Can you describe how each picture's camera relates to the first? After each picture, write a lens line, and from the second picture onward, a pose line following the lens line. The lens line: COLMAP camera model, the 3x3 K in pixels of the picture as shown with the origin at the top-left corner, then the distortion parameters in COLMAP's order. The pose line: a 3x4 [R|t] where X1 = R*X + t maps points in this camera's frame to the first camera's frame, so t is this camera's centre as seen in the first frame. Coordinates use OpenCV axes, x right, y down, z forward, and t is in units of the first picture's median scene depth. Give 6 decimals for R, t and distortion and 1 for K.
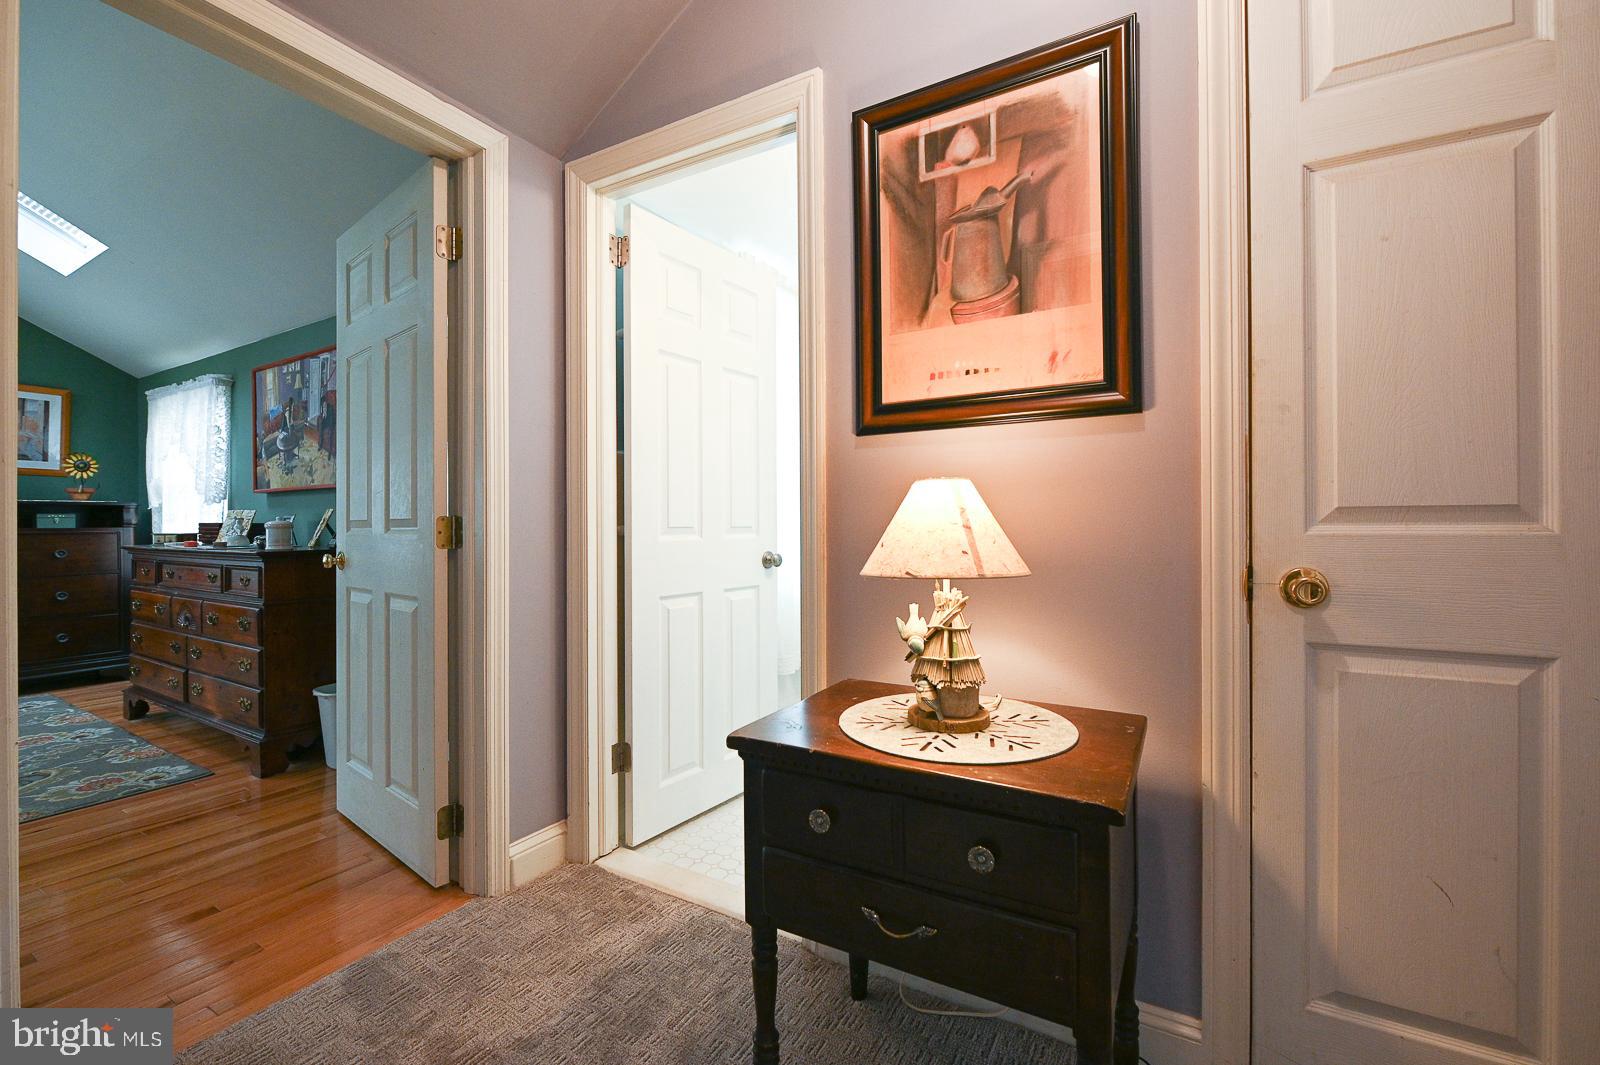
lens RADIAL K [[667.7, 0, 800.0], [0, 667.7, 532.5], [0, 0, 1]] dist [-0.001557, -0.000061]
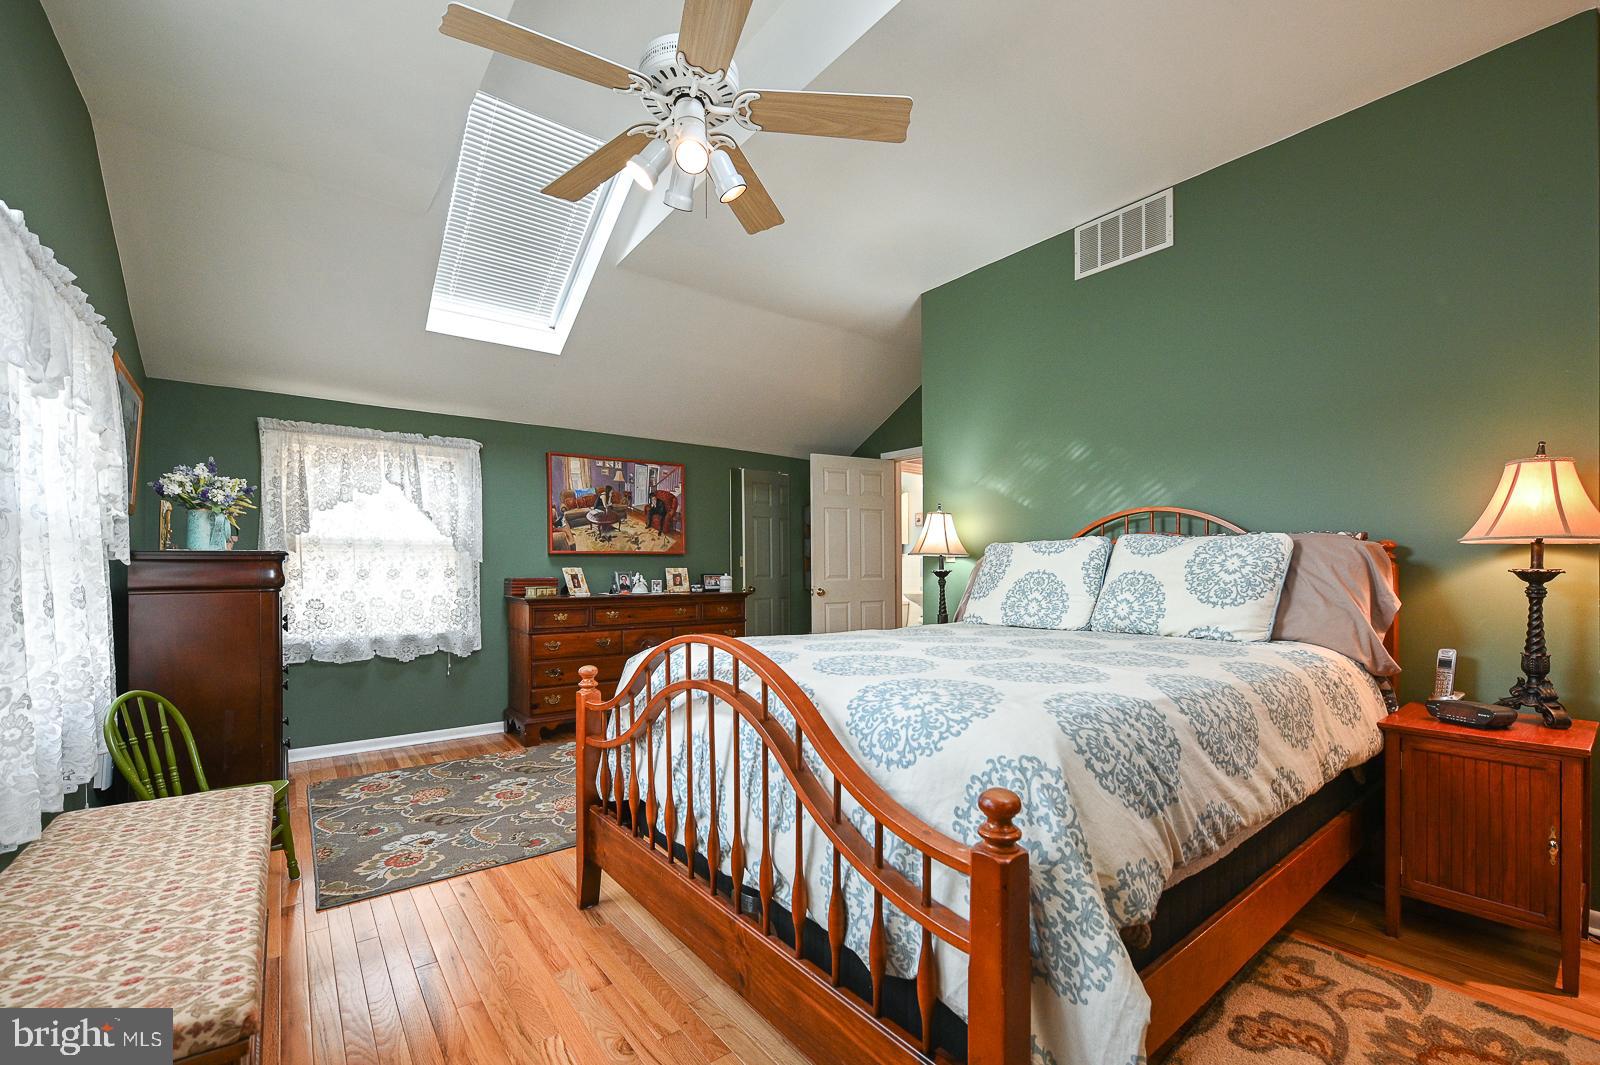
lens RADIAL K [[647.4, 0, 801.7], [0, 647.4, 542.7], [0, 0, 1]] dist [-0.002264, 0.000199]
pose [[0.355979, 0.032026, 0.933945, -1.855774], [0.007437, 0.999284, -0.037101, -0.033463], [-0.934464, 0.020153, 0.355486, 0.162078]]
